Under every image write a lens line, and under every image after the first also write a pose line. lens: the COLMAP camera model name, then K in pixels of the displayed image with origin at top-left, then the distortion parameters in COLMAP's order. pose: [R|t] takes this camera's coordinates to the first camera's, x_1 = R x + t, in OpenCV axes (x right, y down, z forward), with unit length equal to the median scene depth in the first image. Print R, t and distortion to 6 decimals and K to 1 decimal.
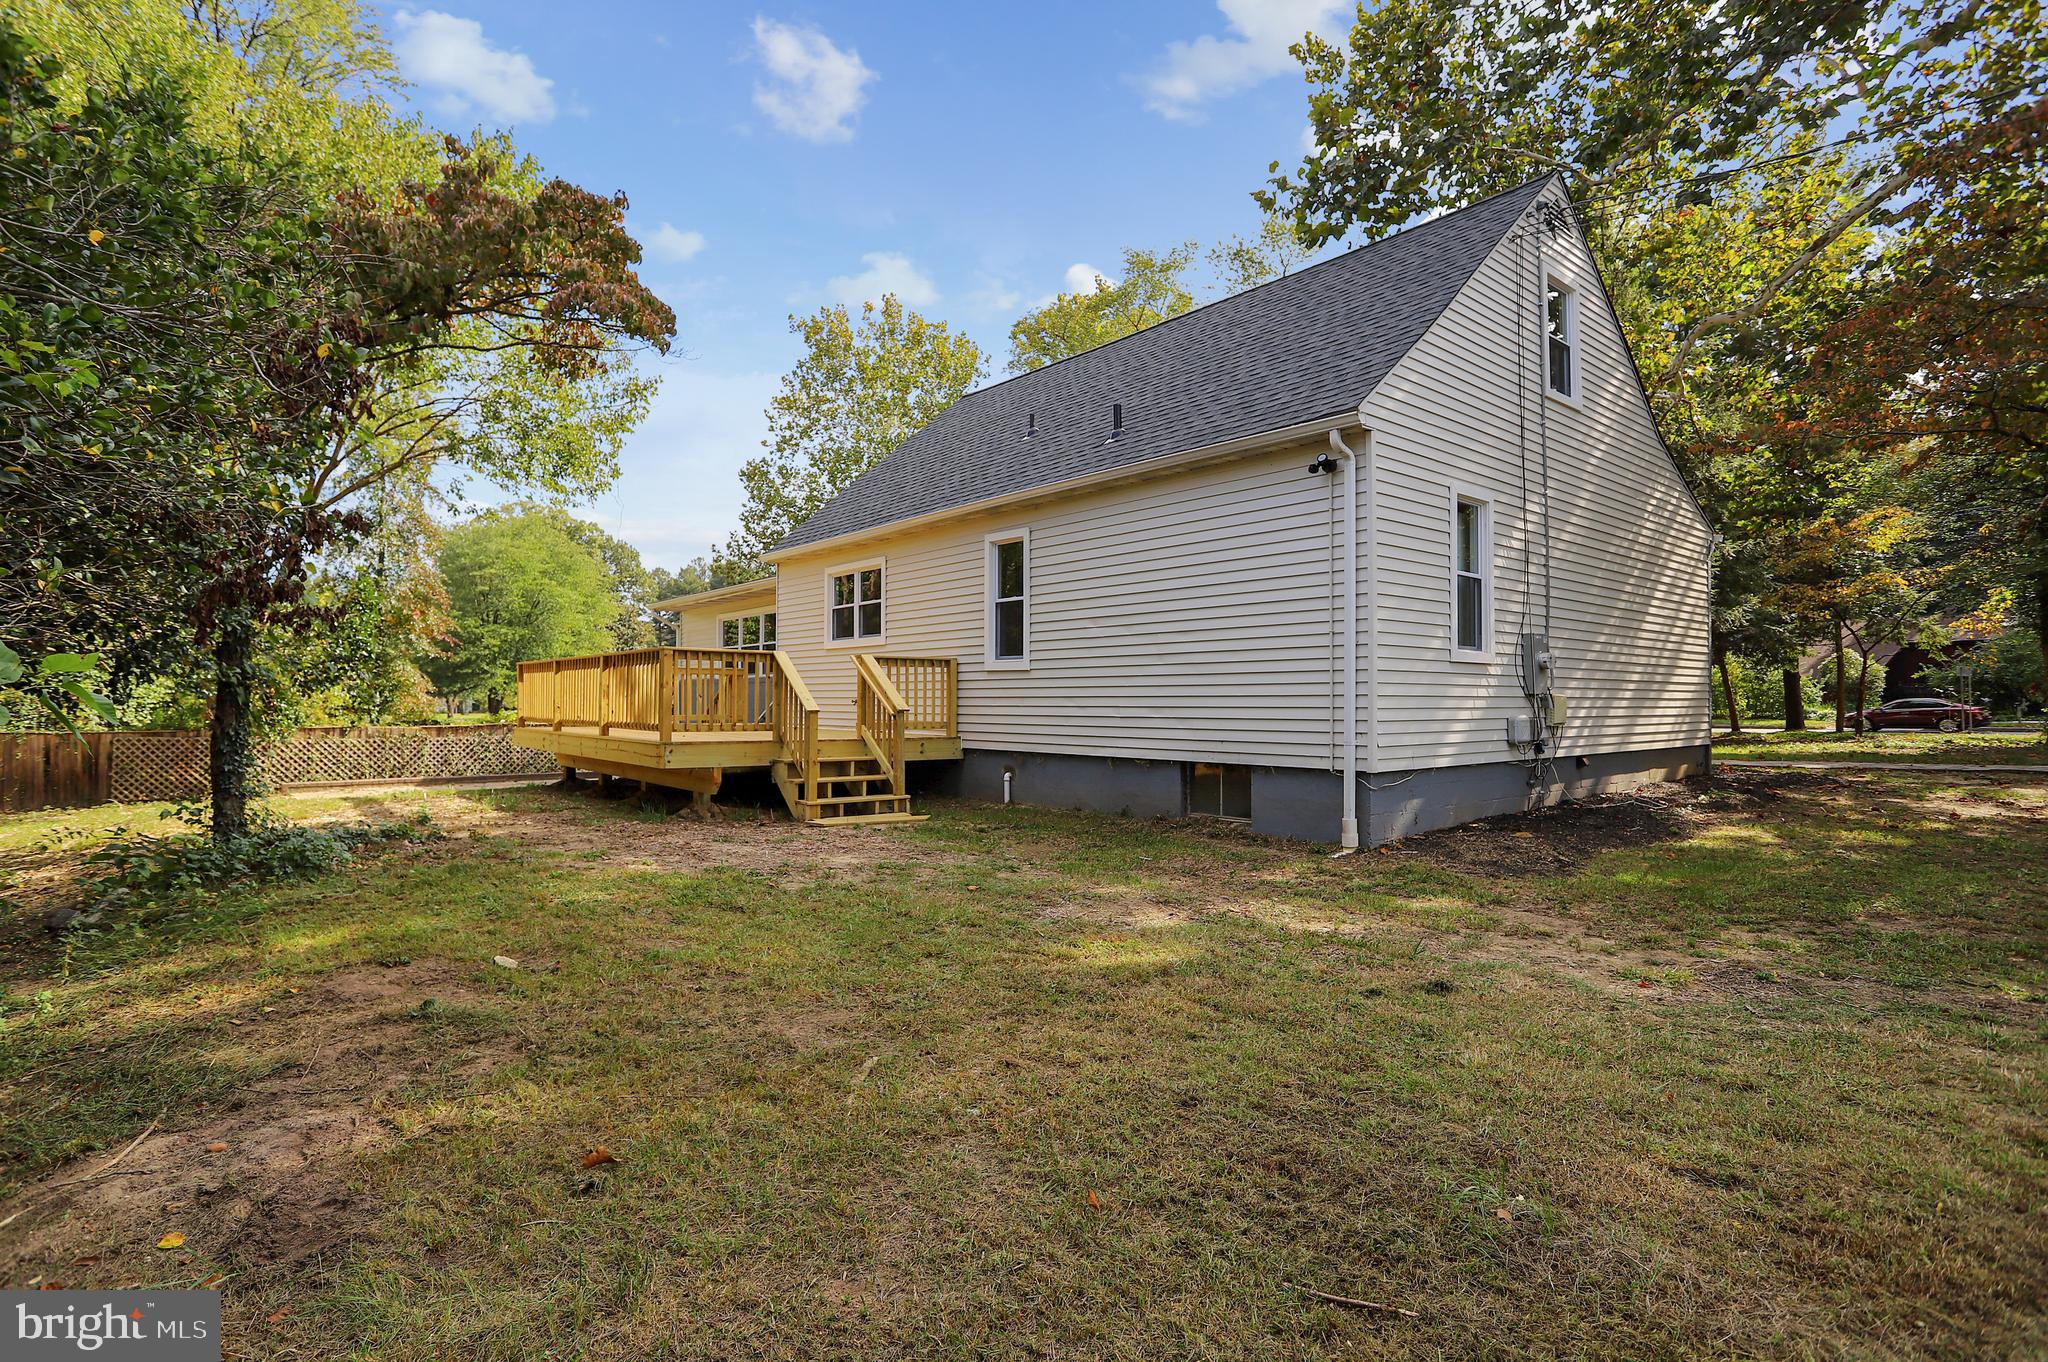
lens RADIAL K [[987.9, 0, 1024.0], [0, 987.9, 681.0], [0, 0, 1]] dist [-0.071112, 0.034412]
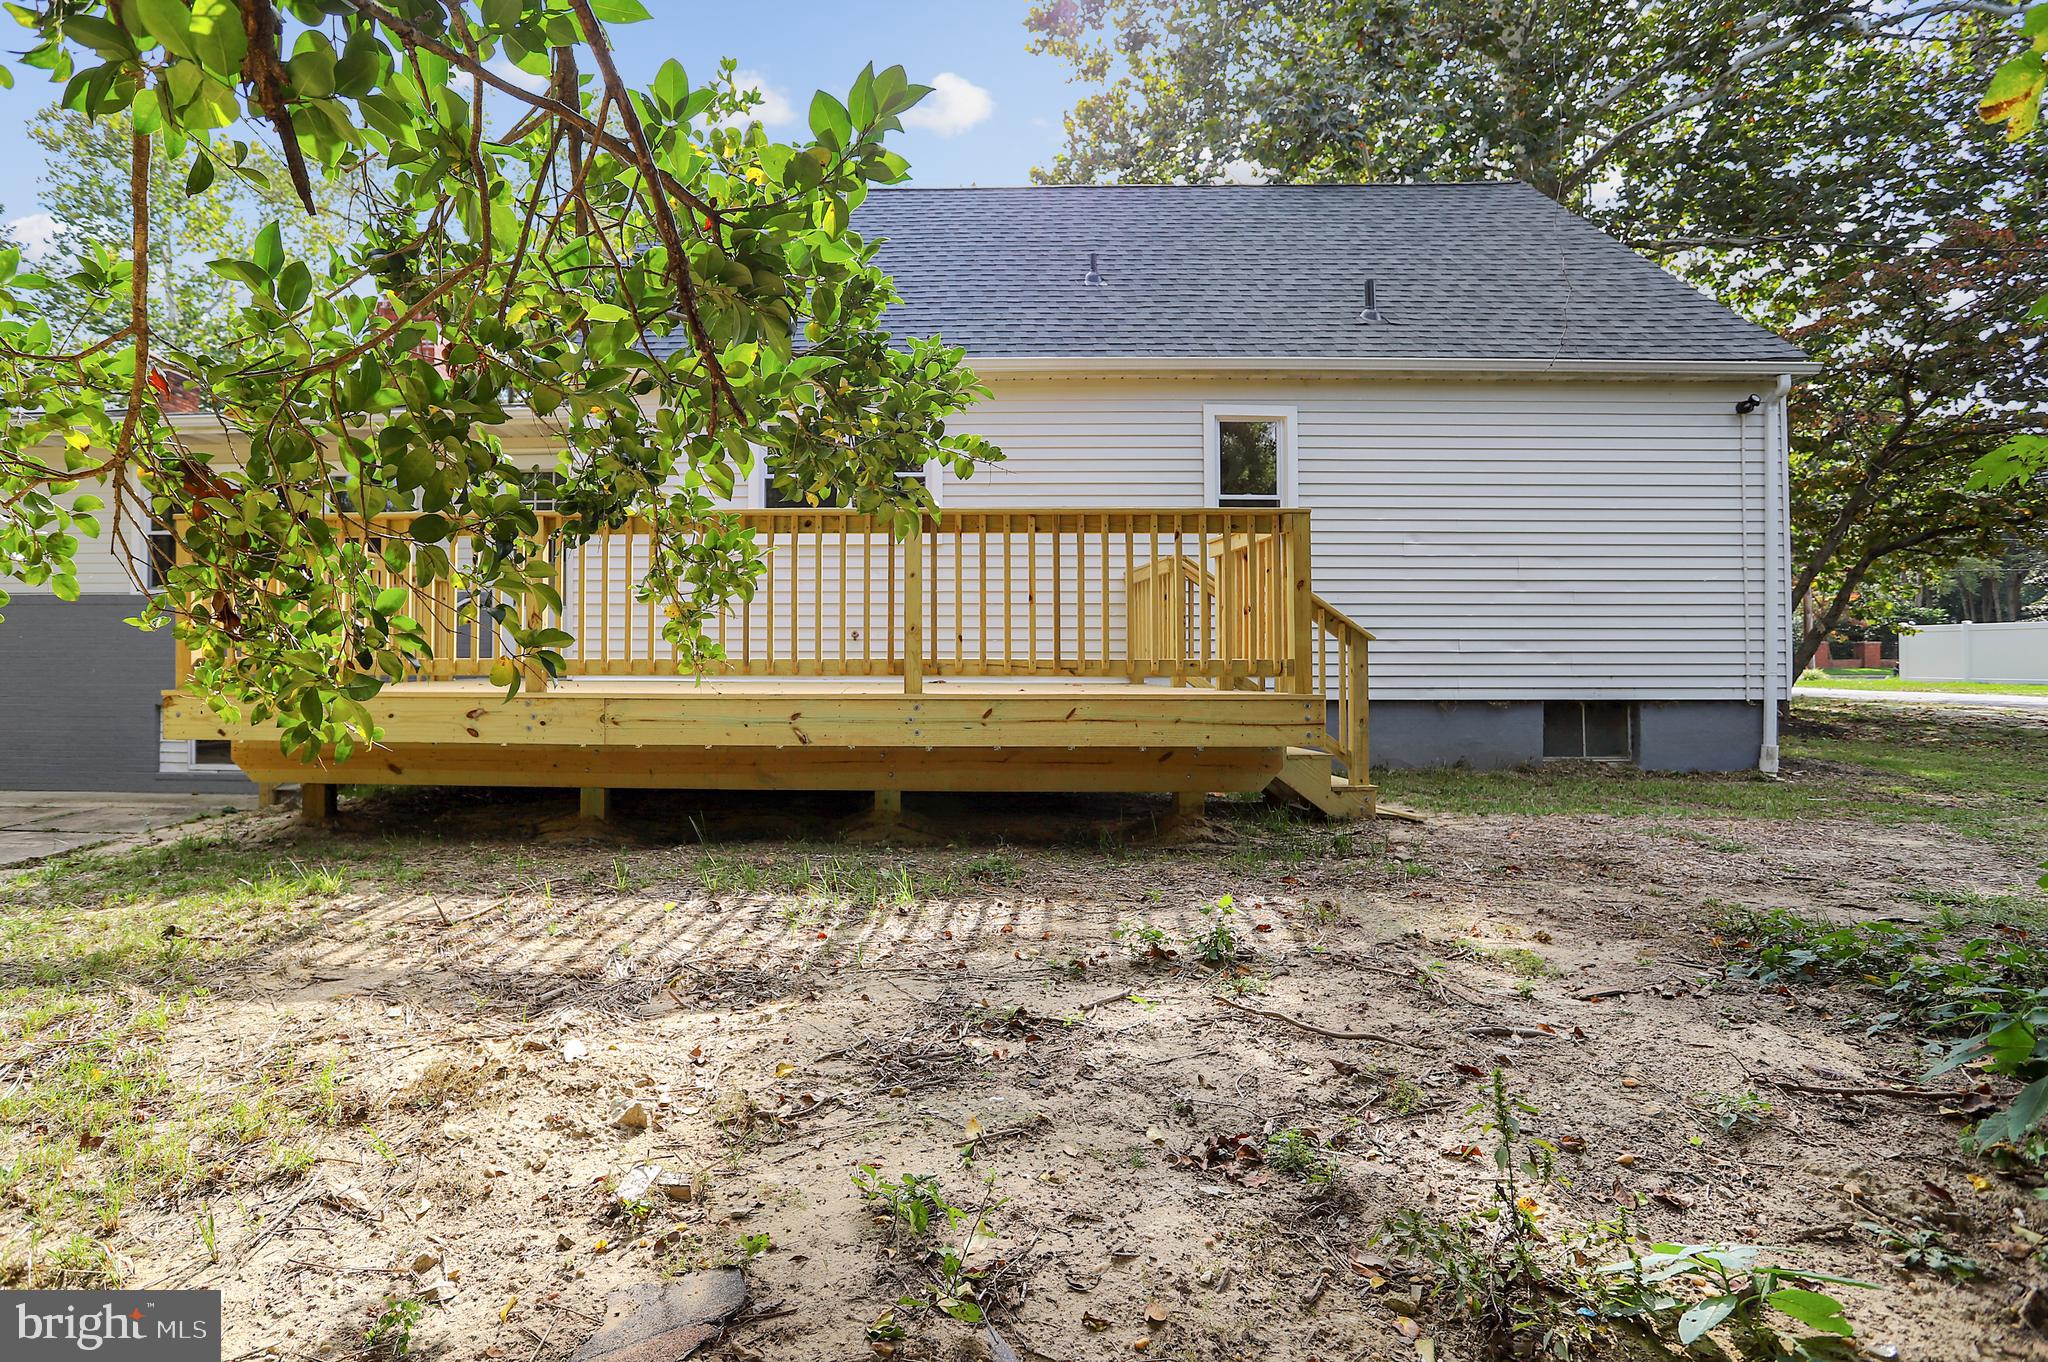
lens RADIAL K [[987.9, 0, 1024.0], [0, 987.9, 681.0], [0, 0, 1]] dist [-0.071112, 0.034412]
pose [[0.664108, -0.007018, 0.747604, -0.810427], [-0.014977, 0.999630, 0.022688, 0.049287], [-0.747487, -0.026264, 0.663757, 0.752459]]
